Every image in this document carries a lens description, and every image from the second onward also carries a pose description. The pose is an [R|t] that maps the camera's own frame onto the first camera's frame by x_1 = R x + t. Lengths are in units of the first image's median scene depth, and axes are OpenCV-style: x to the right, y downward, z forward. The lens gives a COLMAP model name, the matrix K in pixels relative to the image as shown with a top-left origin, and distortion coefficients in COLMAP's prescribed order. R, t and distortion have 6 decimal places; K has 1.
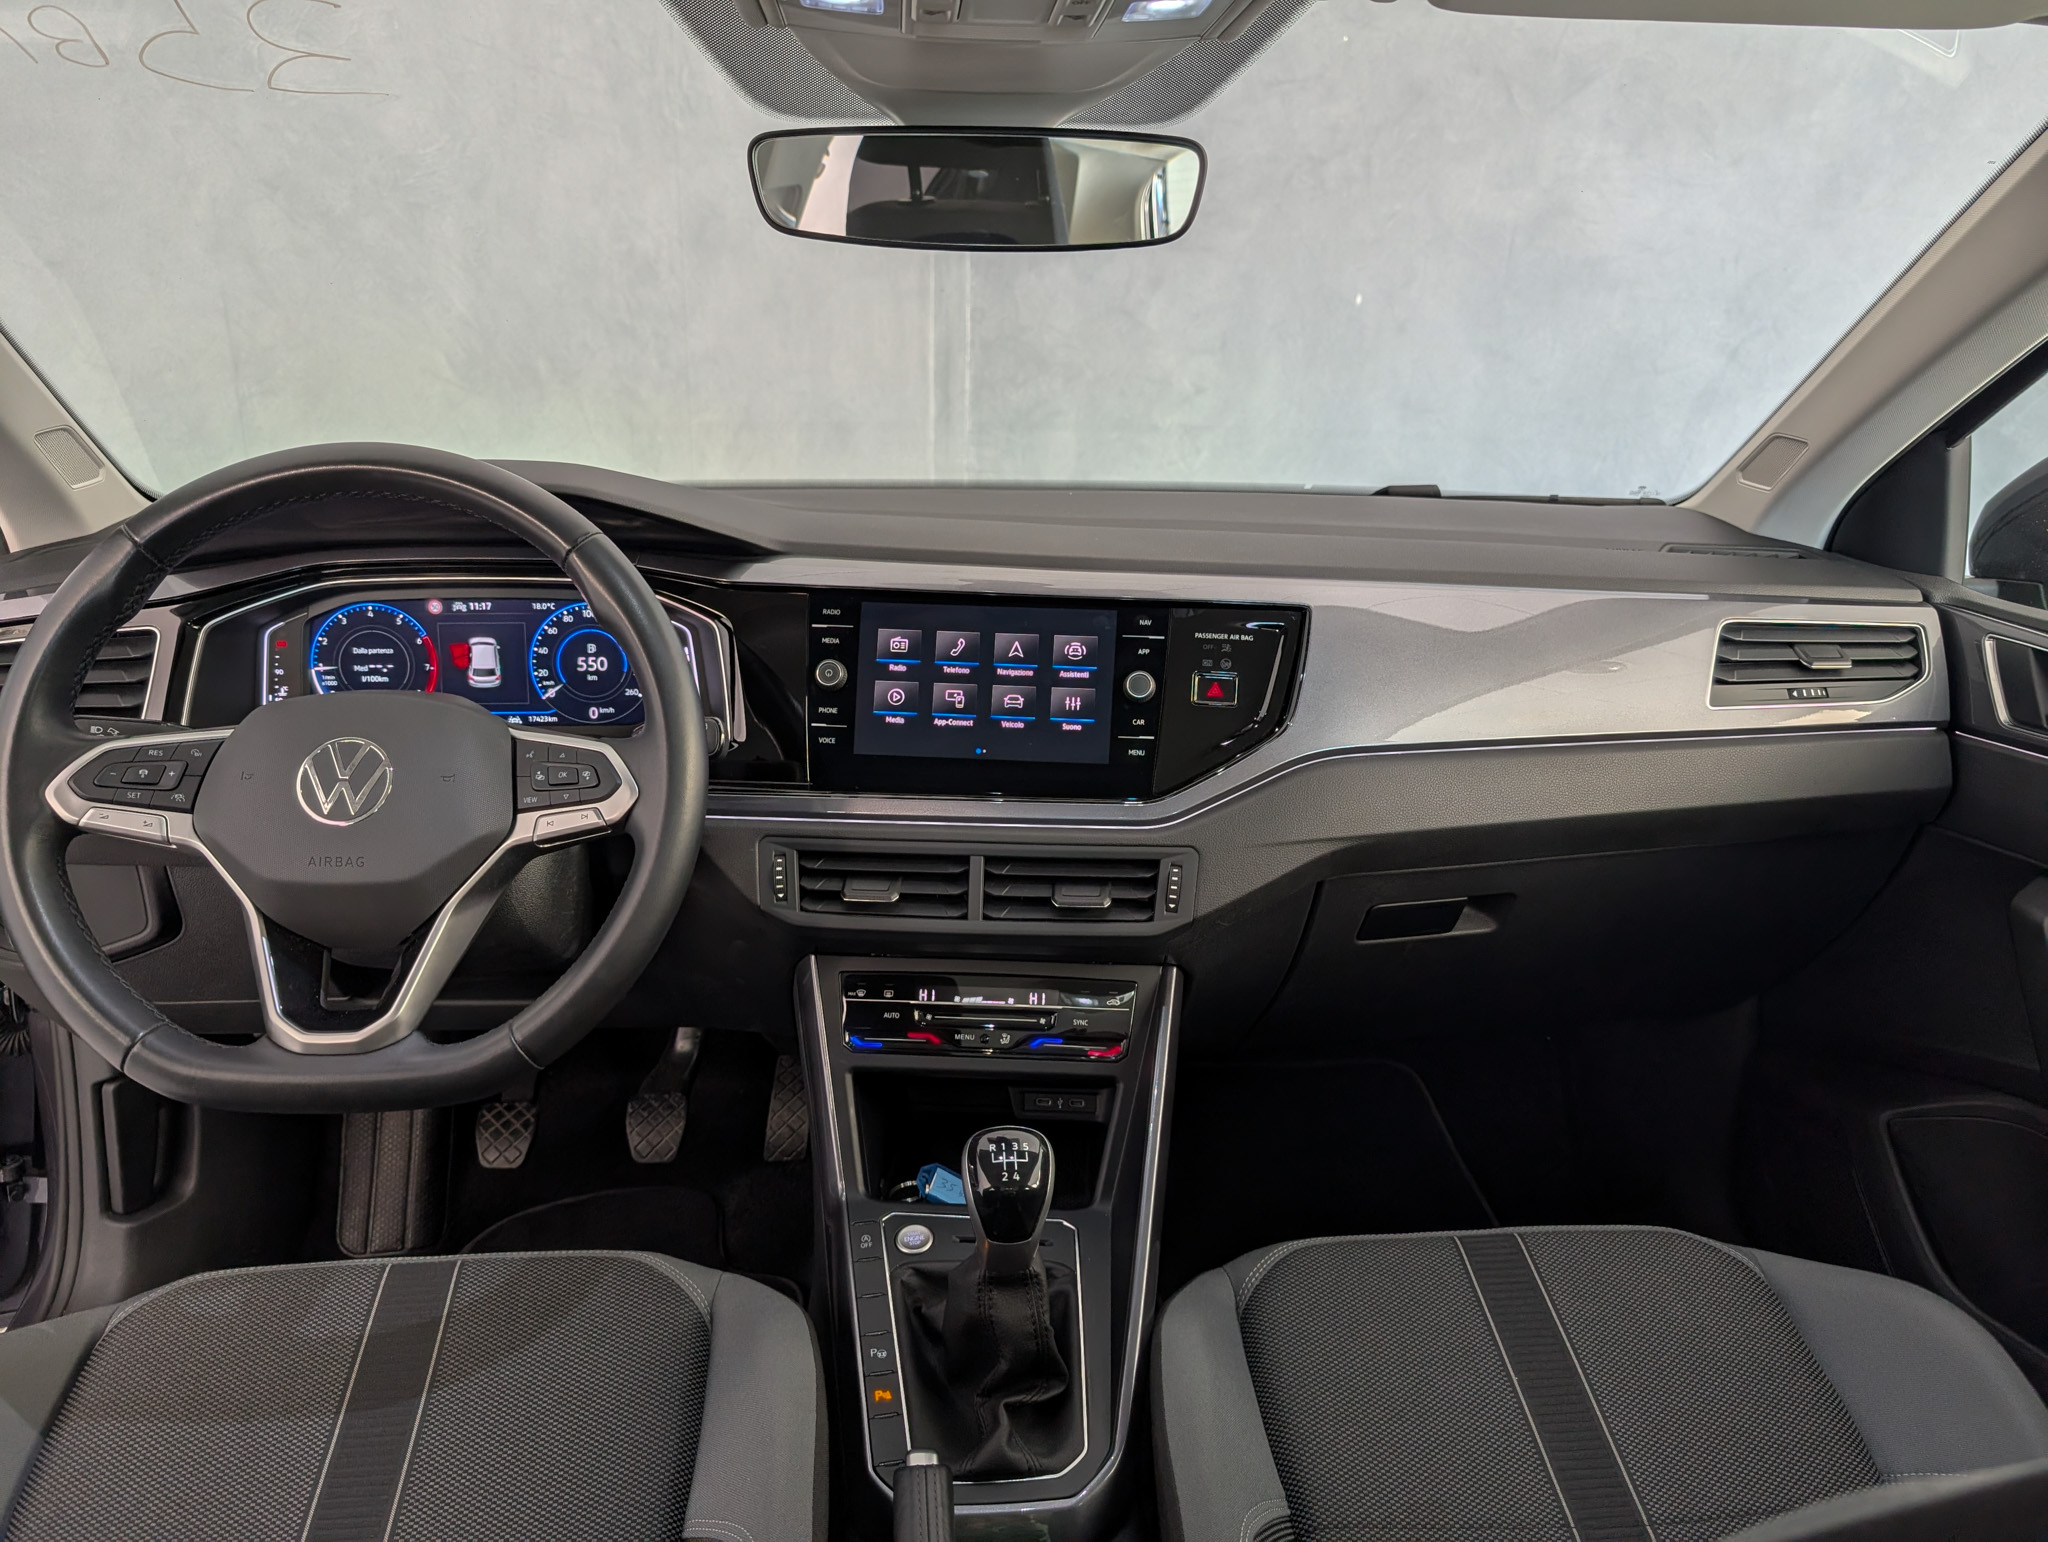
lens RADIAL K [[1512.9, 0, 1024.0], [0, 1512.9, 771.0], [0, 0, 1]] dist [-0.028801, 0.049819]
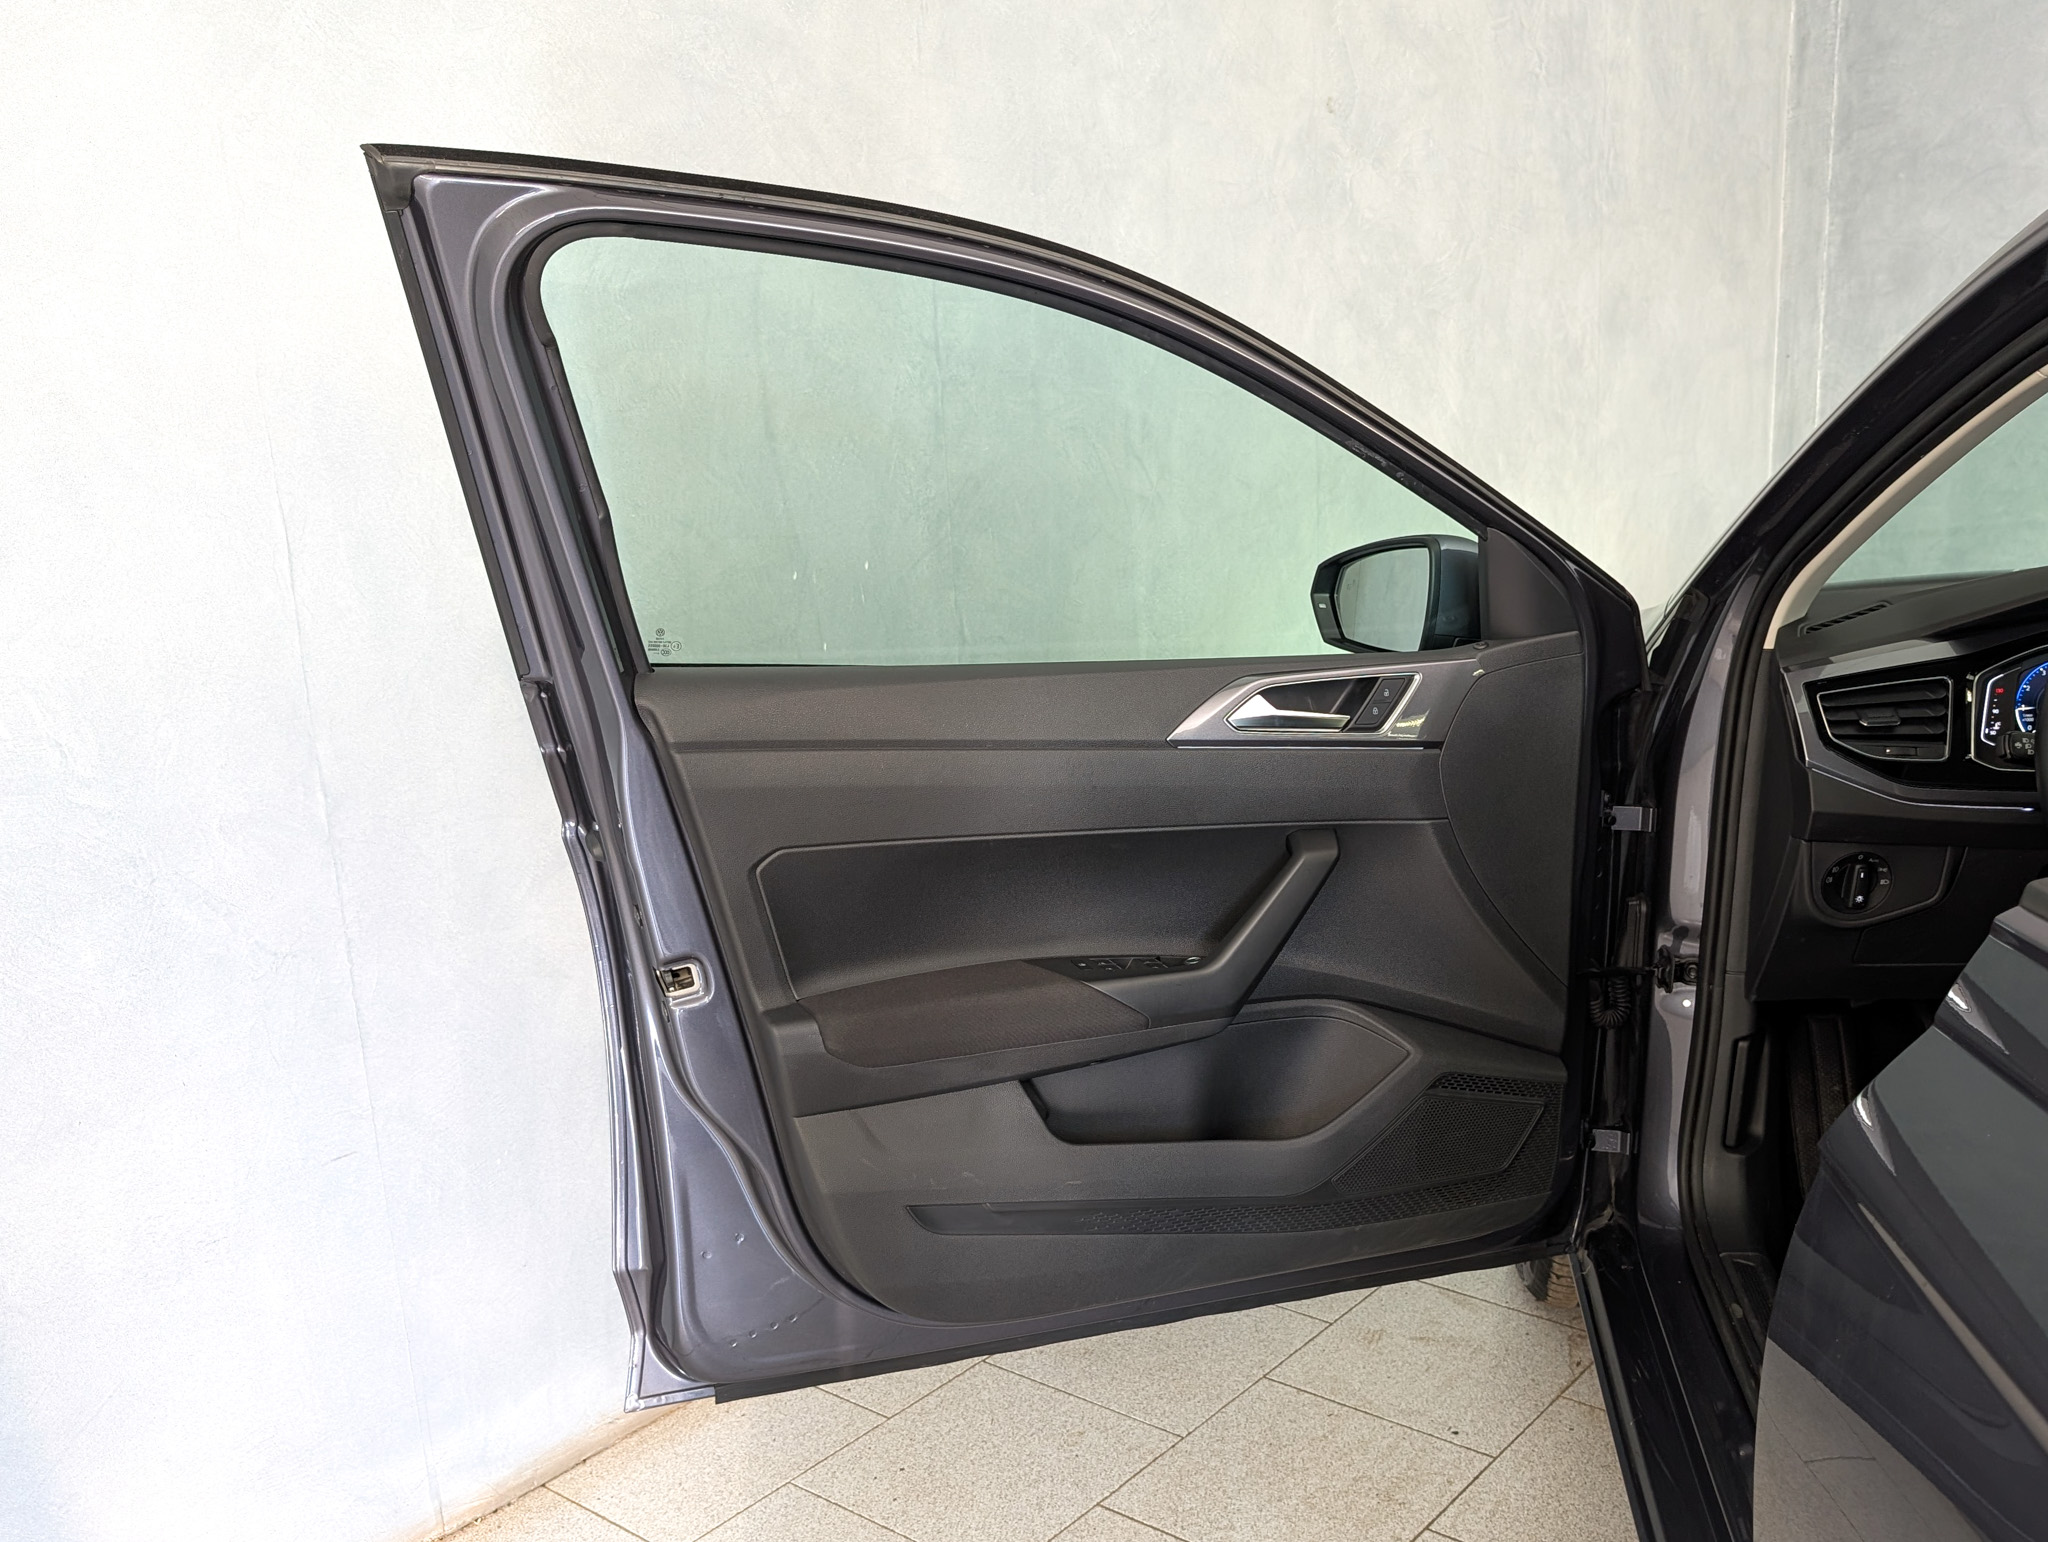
lens RADIAL K [[1936.6, 0, 1174.7], [0, 1936.6, 859.0], [0, 0, 1]] dist [0.008861, 0.007974]
pose [[0.987415, -0.007245, -0.157984, -0.974529], [0.000681, 0.999136, -0.041565, 0.141764], [0.158148, 0.040934, 0.986567, -0.846057]]
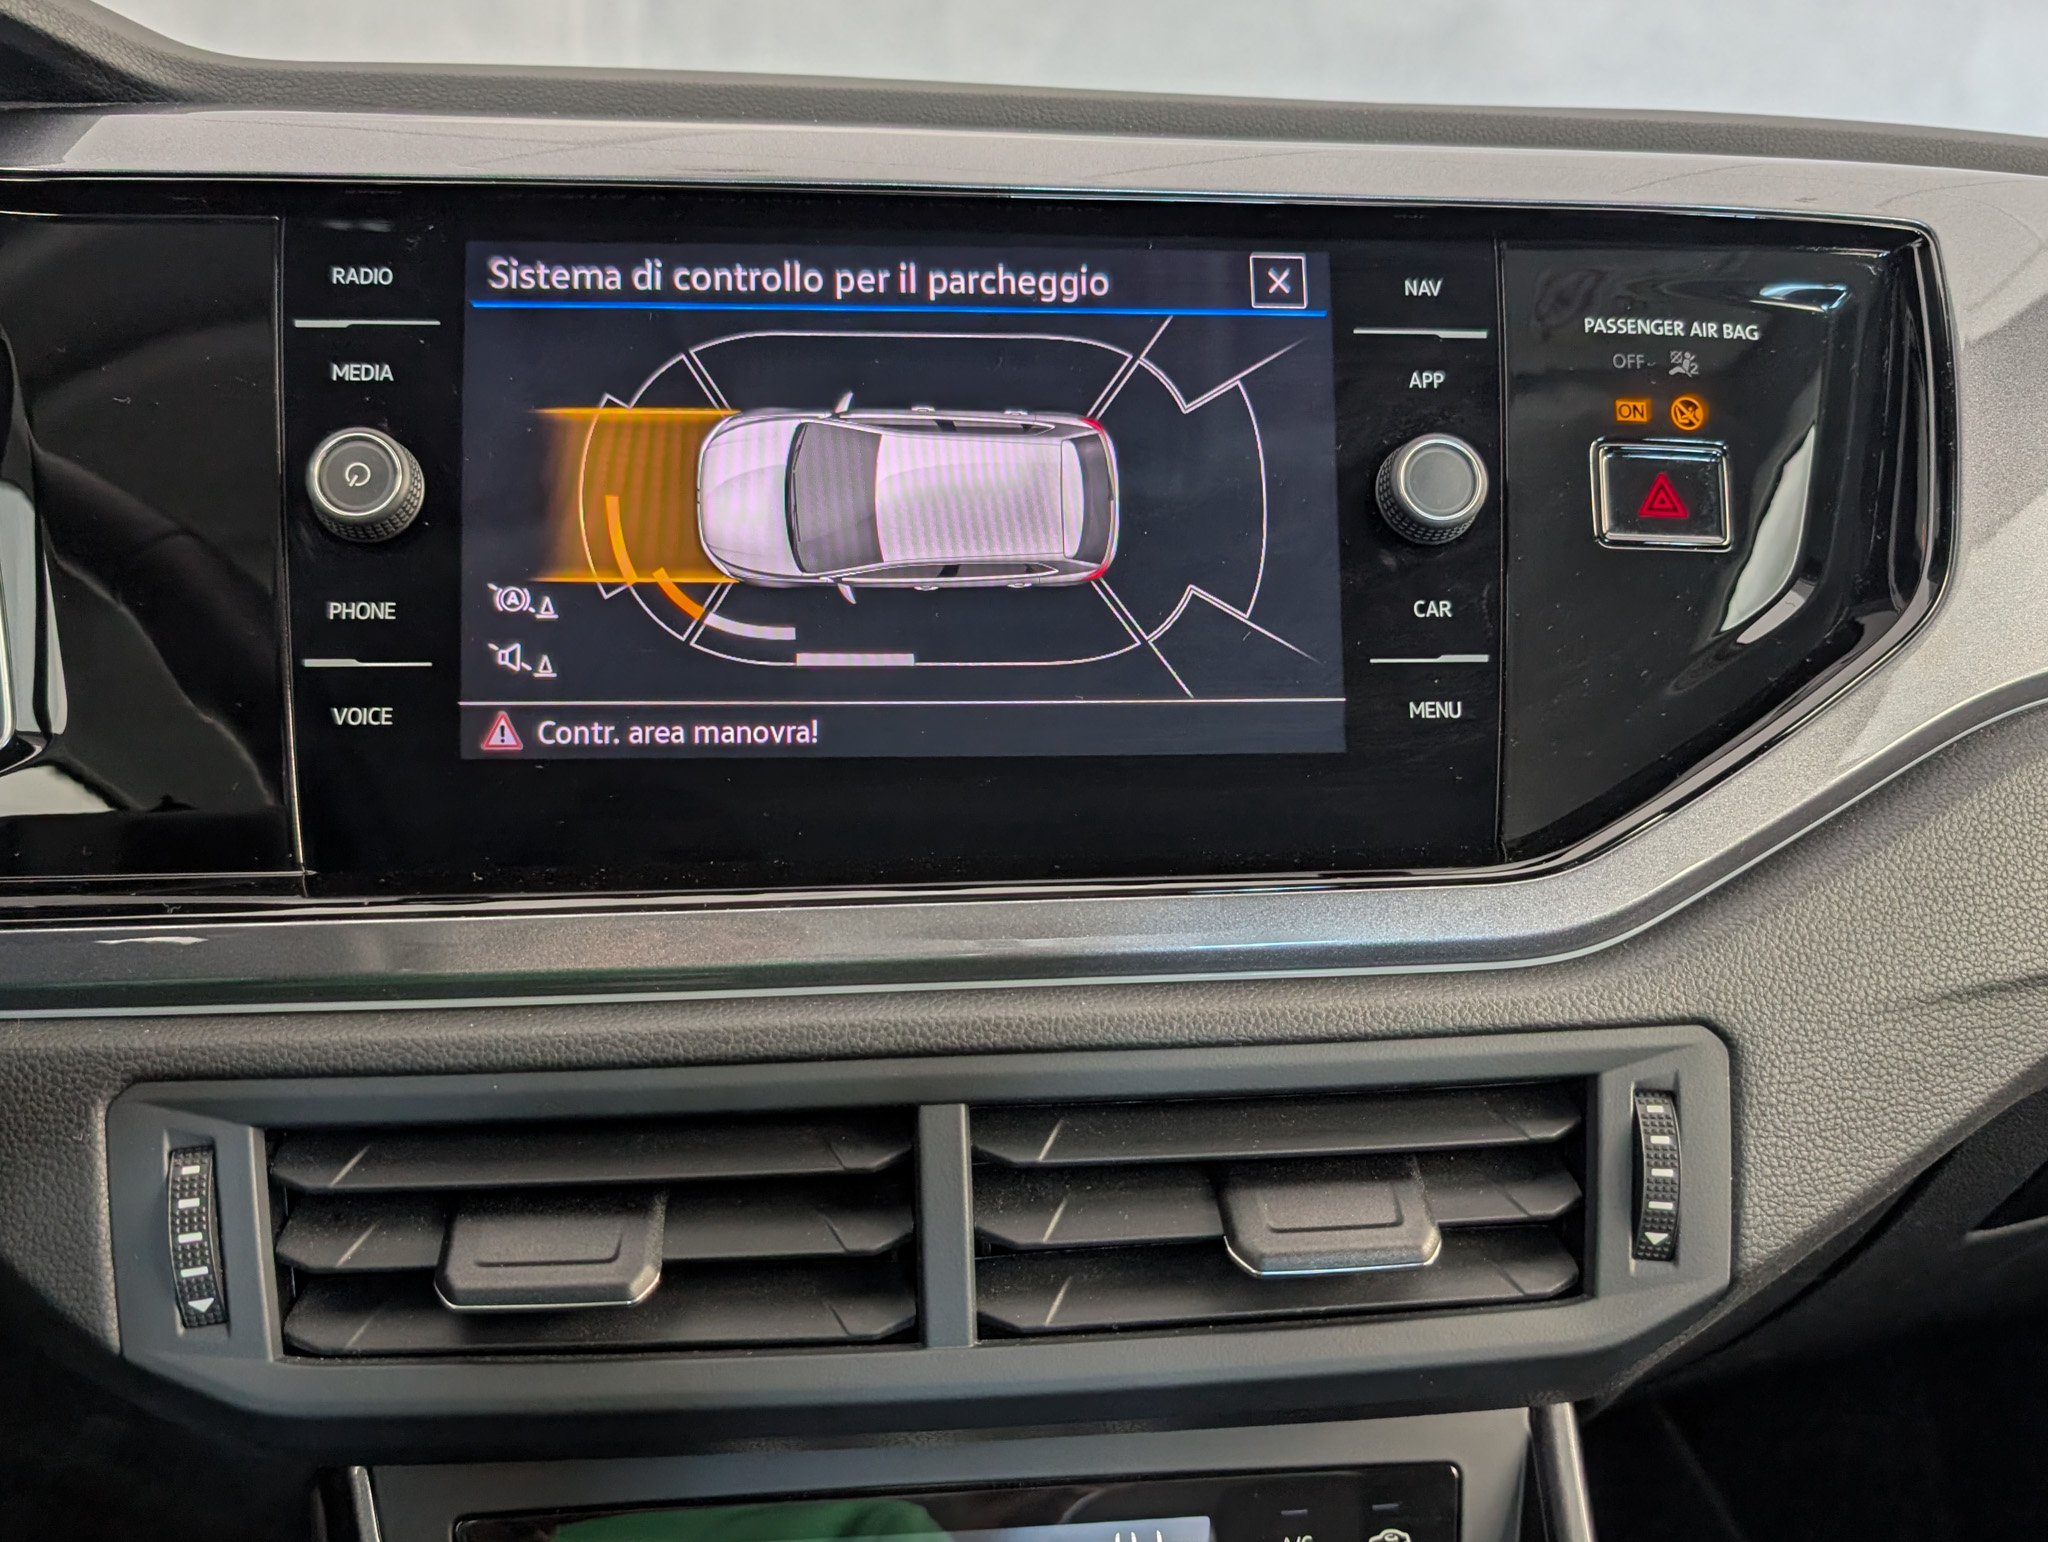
lens RADIAL K [[1834.8, 0, 956.8], [0, 1834.8, 856.4], [0, 0, 1]] dist [-0.018953, -0.004101]
pose [[0.989192, -0.051433, 0.137311, -0.067926], [0.052124, 0.998640, -0.001433, 0.011798], [-0.137051, 0.008574, 0.990527, 0.637339]]
